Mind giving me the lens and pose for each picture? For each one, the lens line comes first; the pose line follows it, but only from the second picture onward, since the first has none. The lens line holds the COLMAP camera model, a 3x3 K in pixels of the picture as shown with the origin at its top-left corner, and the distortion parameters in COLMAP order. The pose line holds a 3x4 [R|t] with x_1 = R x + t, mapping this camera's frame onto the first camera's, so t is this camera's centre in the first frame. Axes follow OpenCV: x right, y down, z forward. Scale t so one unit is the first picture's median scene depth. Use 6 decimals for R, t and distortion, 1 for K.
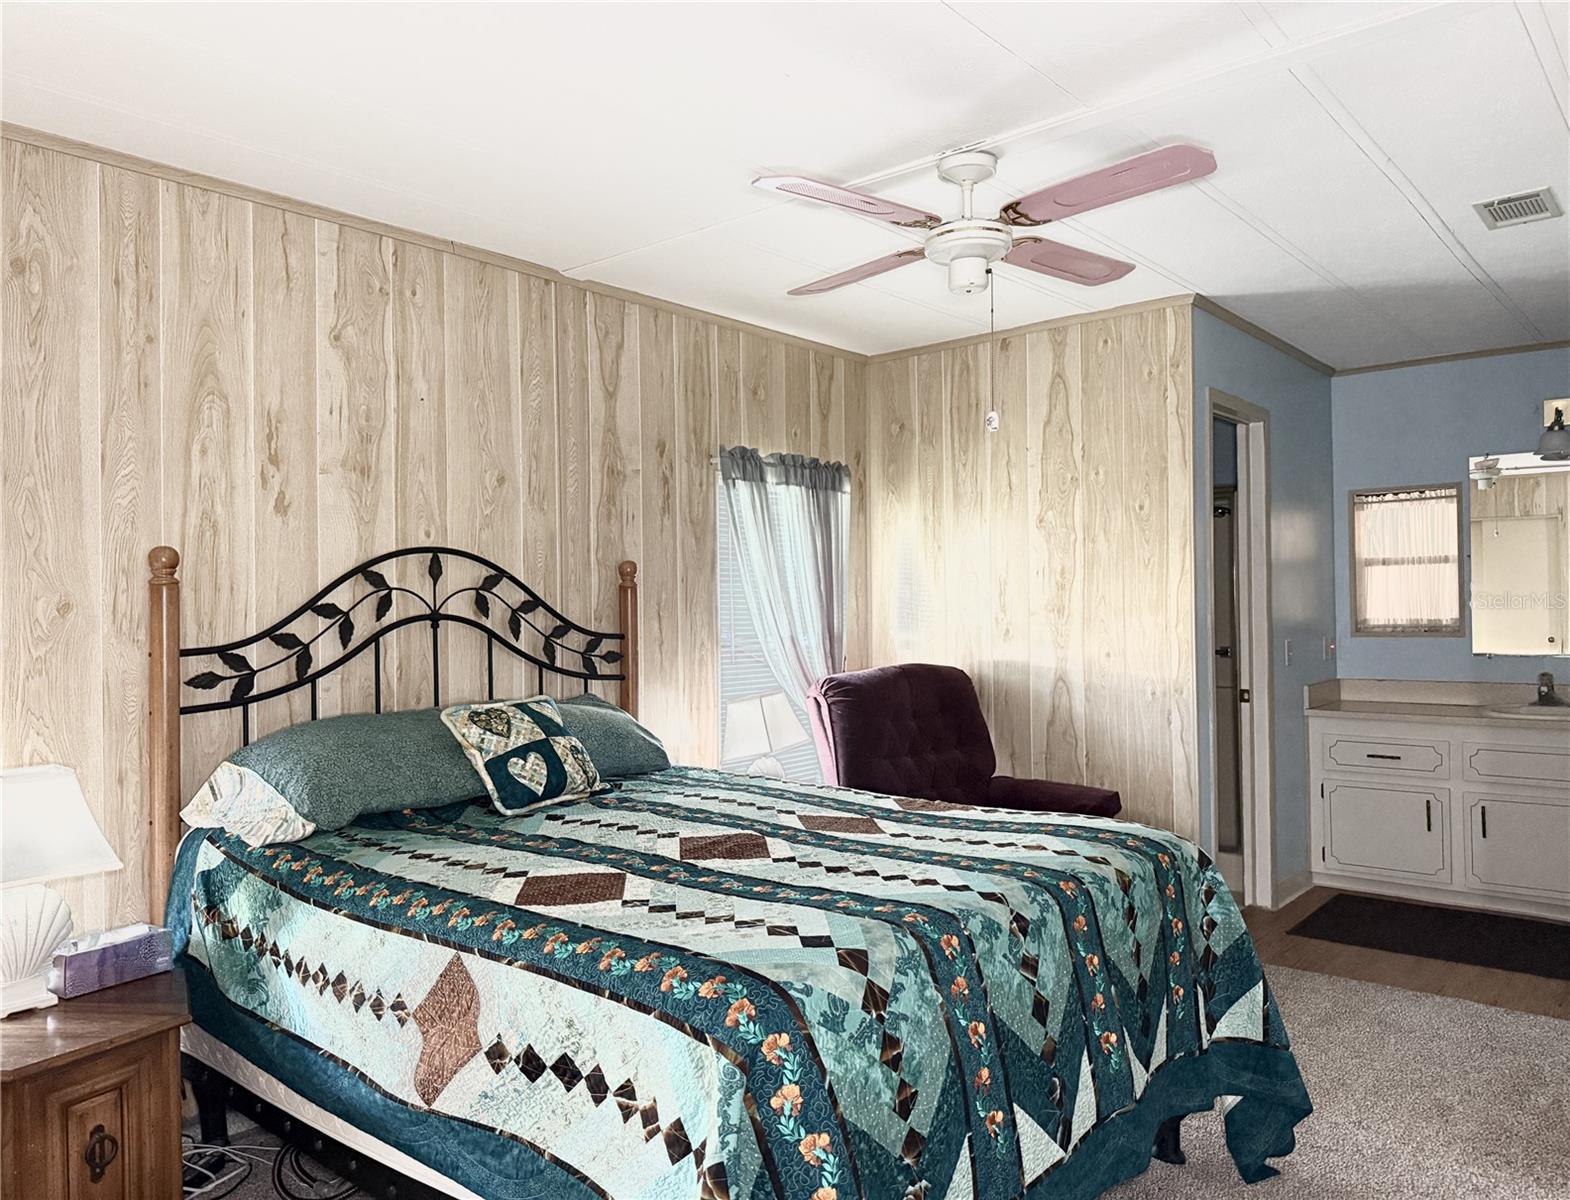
lens RADIAL K [[1101.2, 0, 785.0], [0, 1101.2, 600.0], [0, 0, 1]] dist [0.044353, -0.101852]
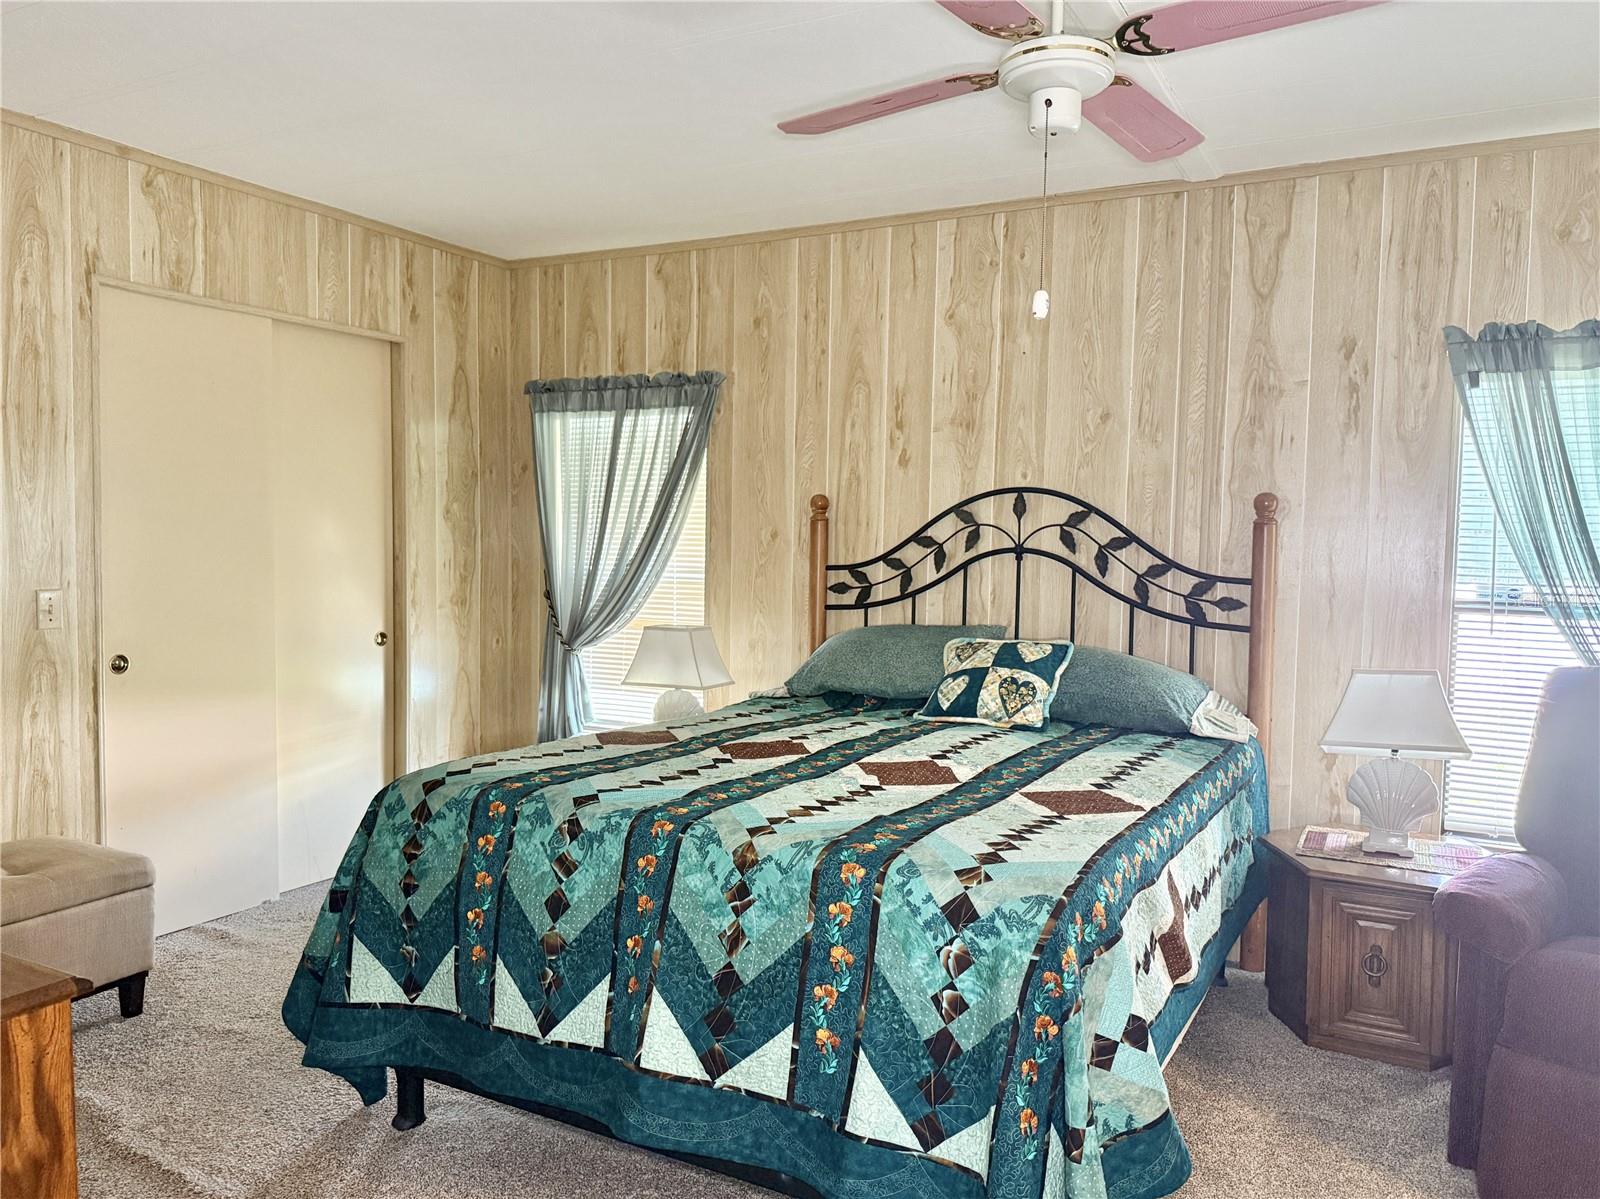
lens RADIAL K [[1118.2, 0, 800.0], [0, 1118.2, 599.5], [0, 0, 1]] dist [0.101202, -0.146137]
pose [[0.230540, 0.072177, -0.970382, 0.760522], [-0.014302, 0.997389, 0.070788, -0.012497], [0.972958, -0.002441, 0.230971, 0.541855]]
